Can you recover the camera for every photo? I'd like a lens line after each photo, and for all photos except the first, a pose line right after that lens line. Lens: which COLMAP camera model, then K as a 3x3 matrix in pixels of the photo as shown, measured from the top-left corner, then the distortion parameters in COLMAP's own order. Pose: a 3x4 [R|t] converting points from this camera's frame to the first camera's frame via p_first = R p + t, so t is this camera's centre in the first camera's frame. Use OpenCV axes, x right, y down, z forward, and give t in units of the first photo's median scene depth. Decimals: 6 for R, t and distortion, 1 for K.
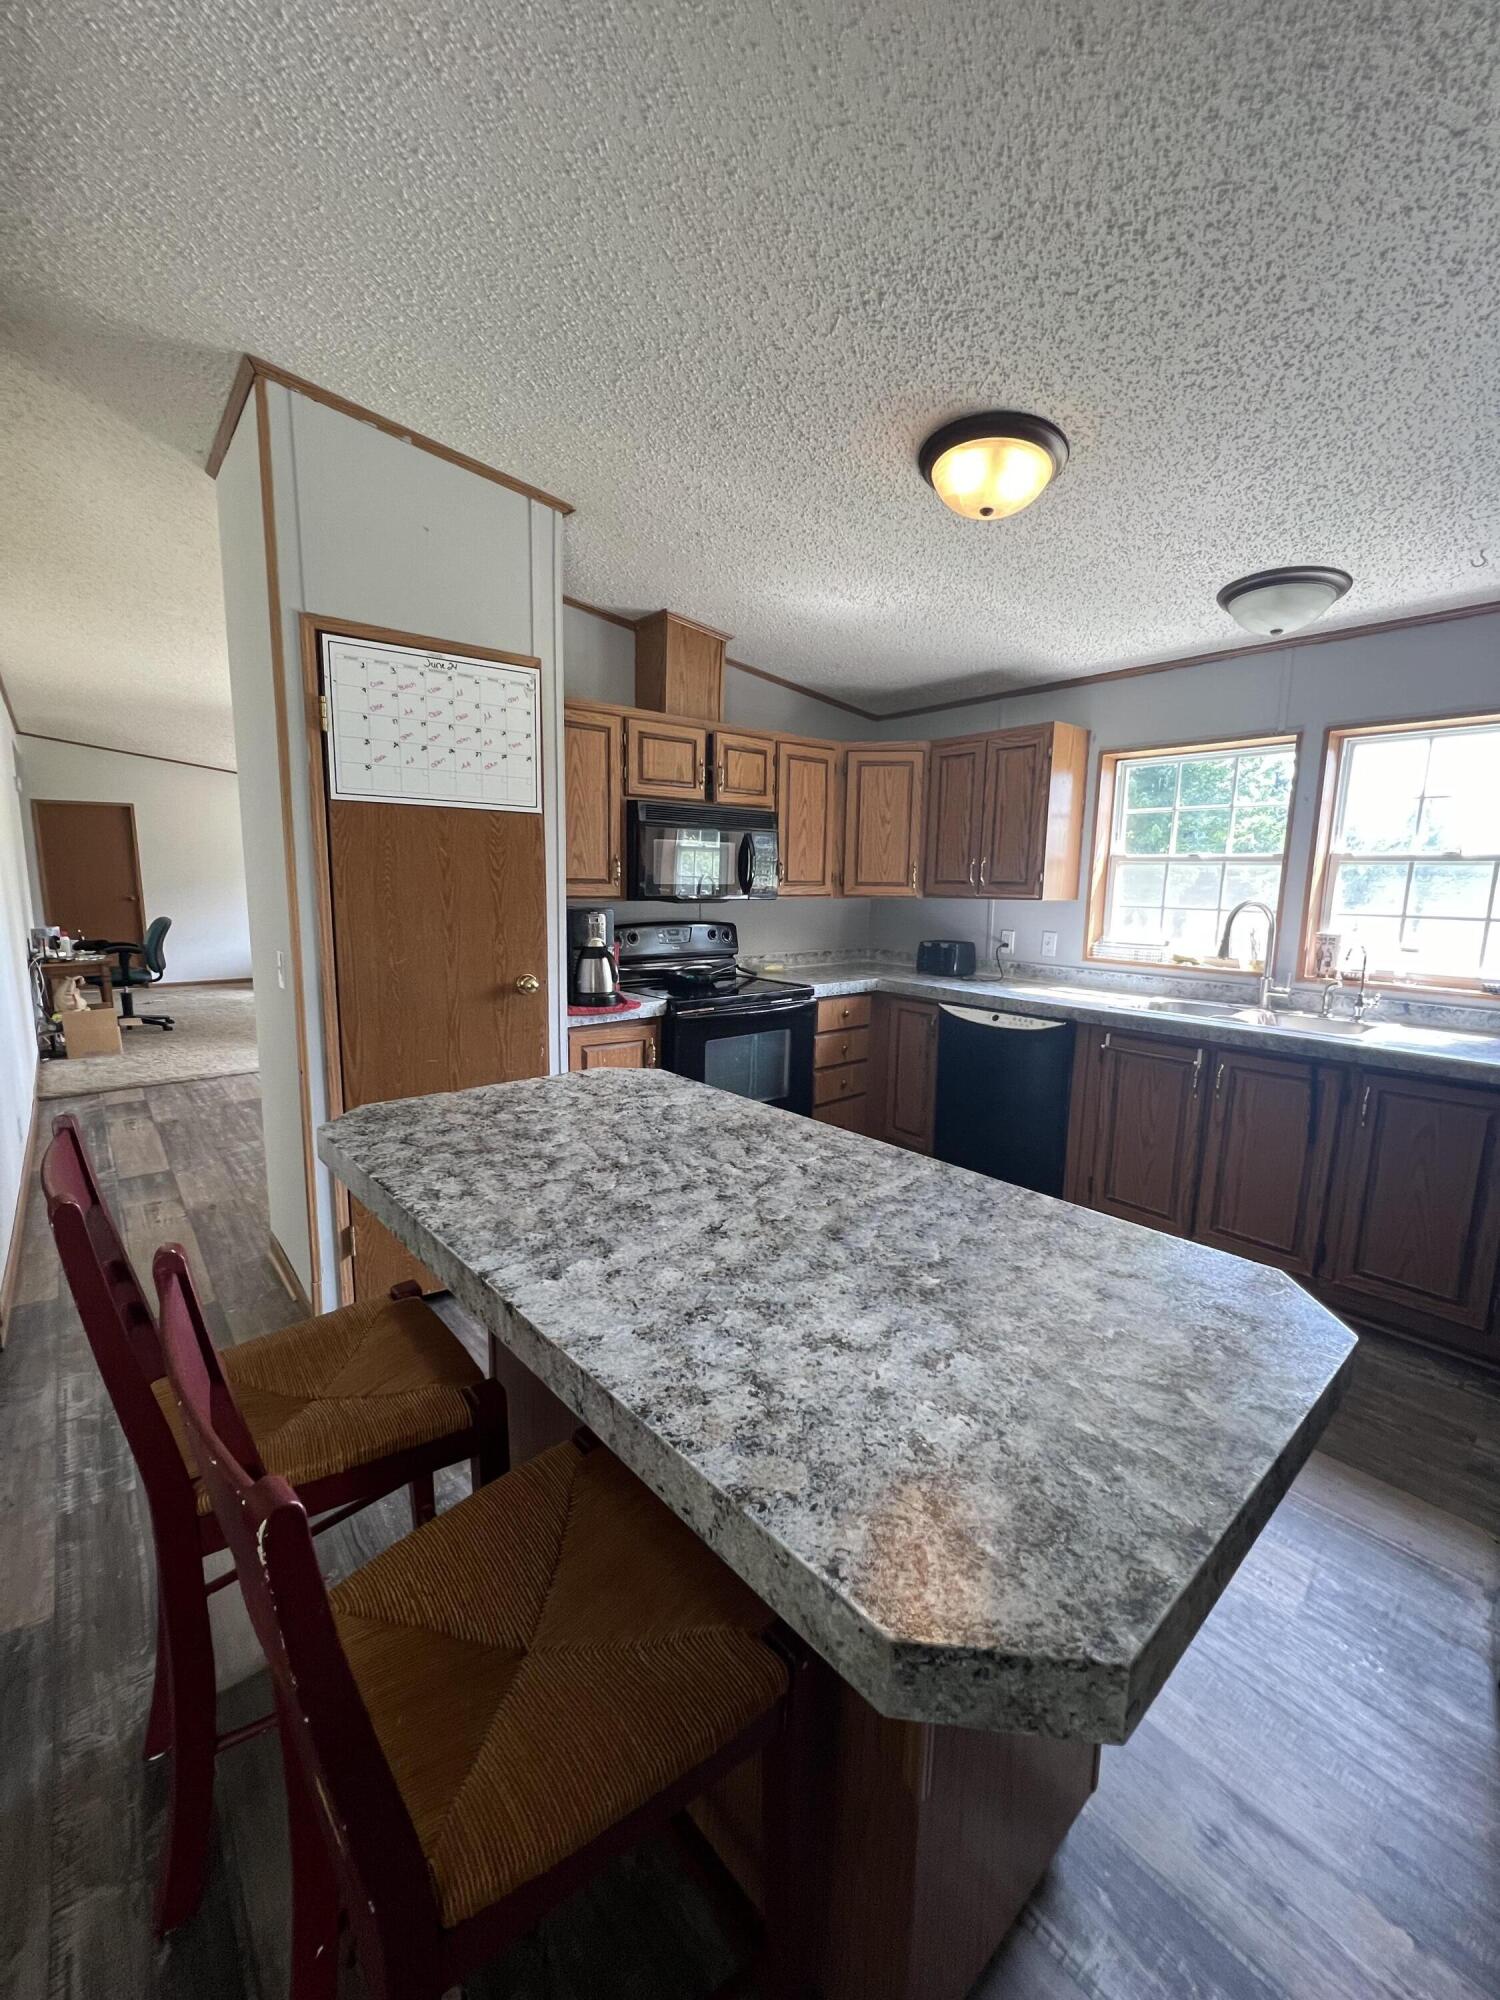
lens RADIAL K [[803.1, 0, 756.3], [0, 803.1, 1005.3], [0, 0, 1]] dist [-0.000377, 0.000754]
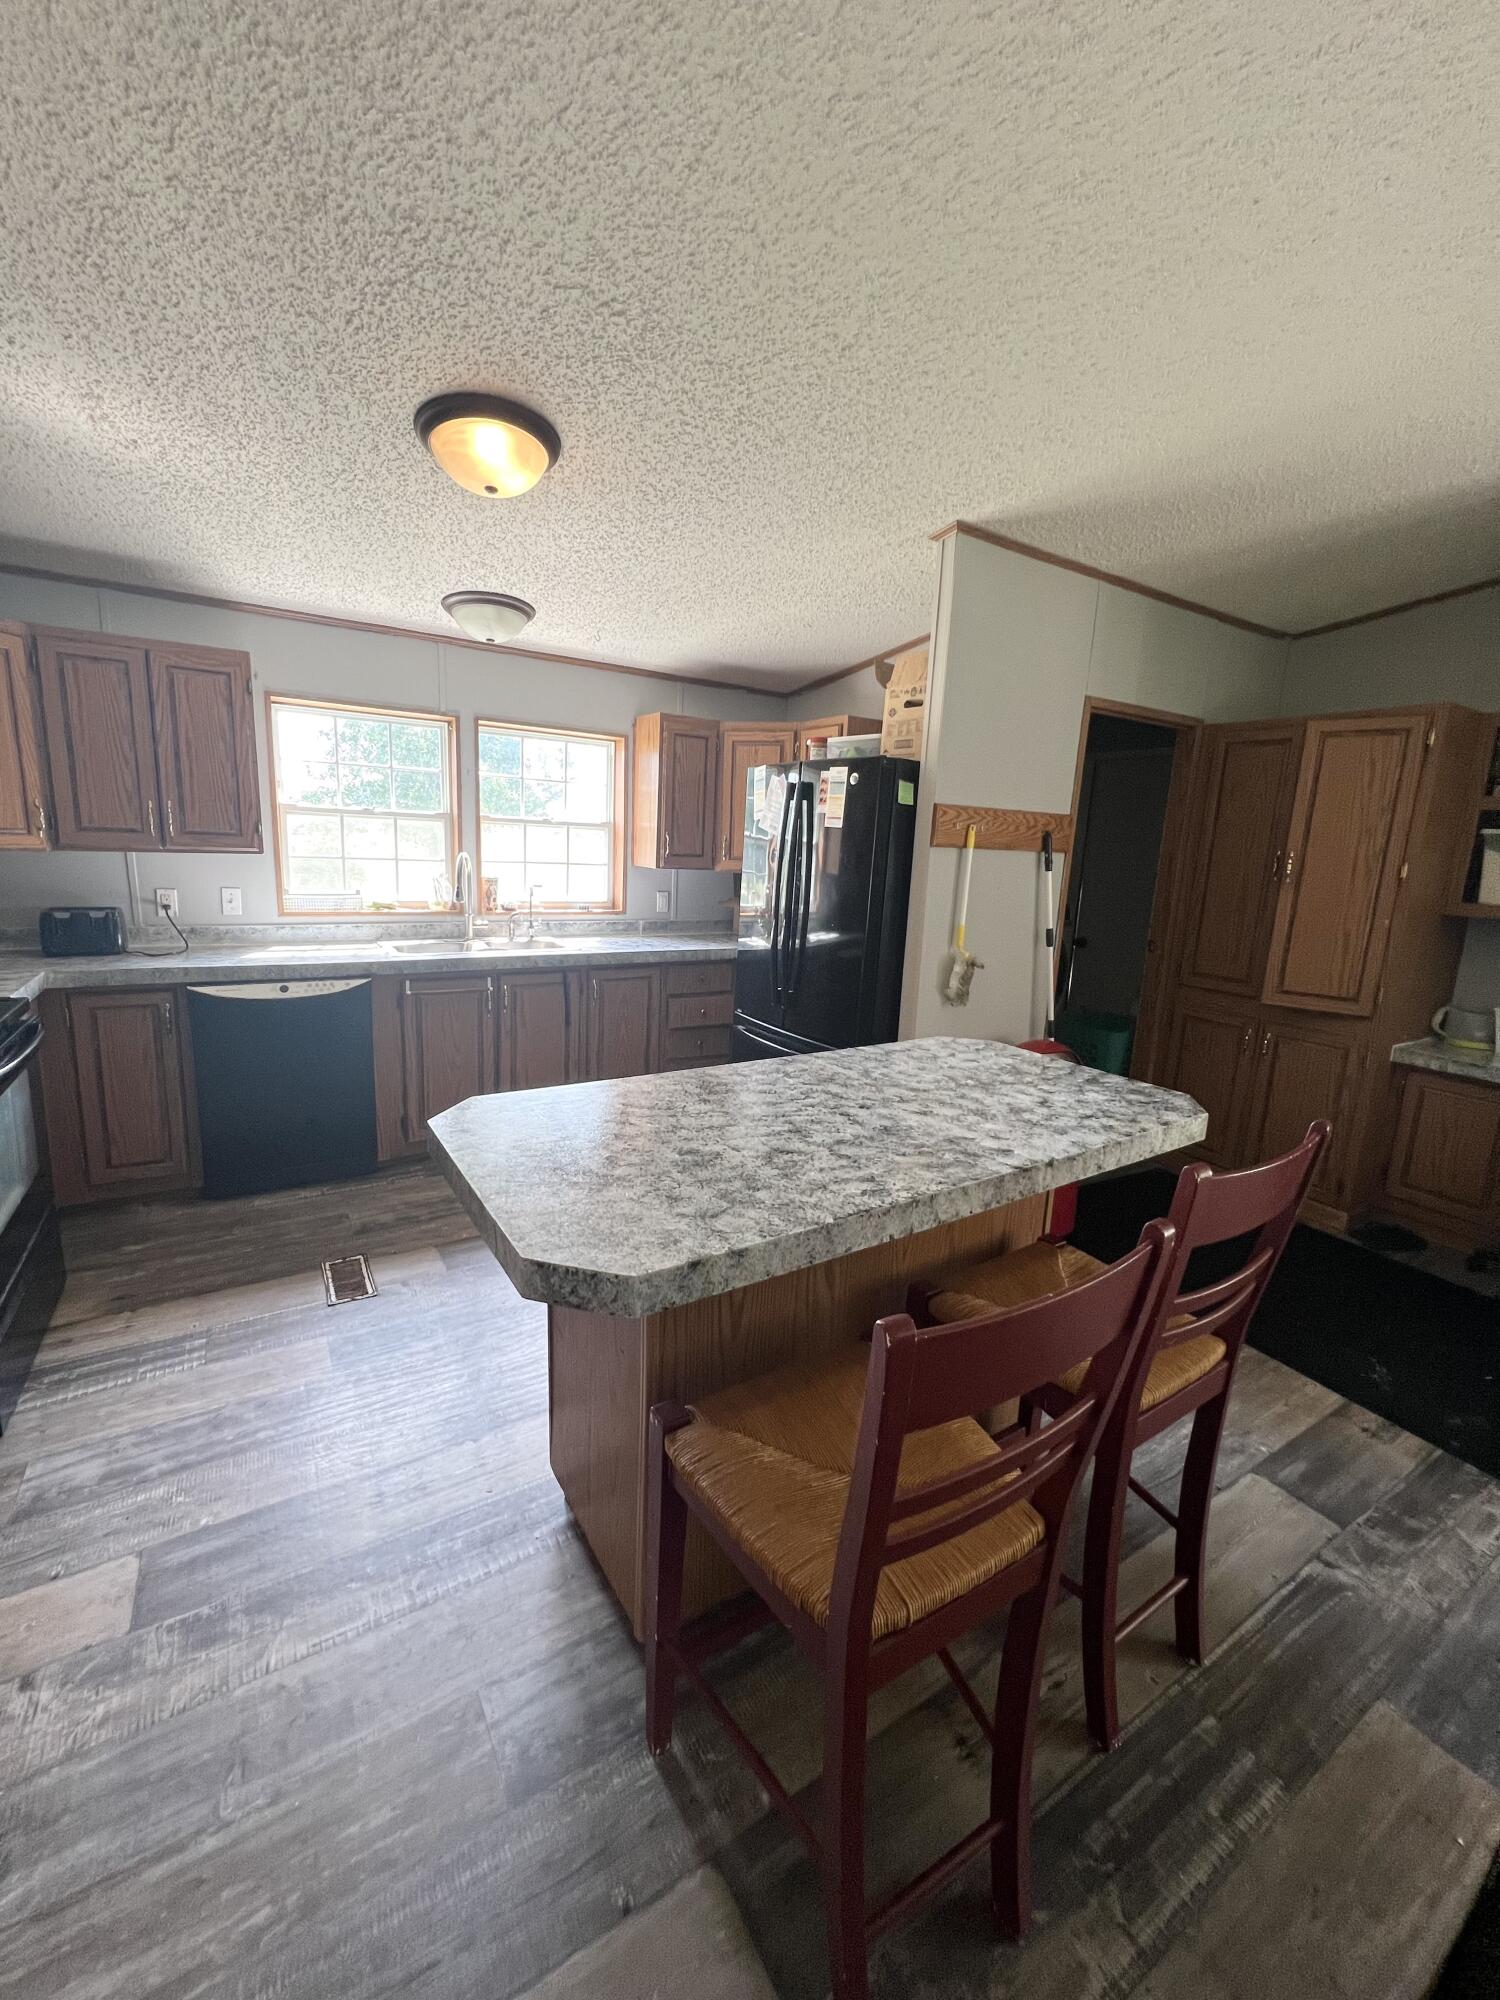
lens RADIAL K [[803.1, 0, 740.7], [0, 803.1, 1004.4], [0, 0, 1]] dist [-0.000377, 0.000754]
pose [[0.152906, -0.205029, 0.966738, -1.289540], [0.114554, 0.975324, 0.188731, -0.203691], [-0.981579, 0.081886, 0.172620, 0.900975]]
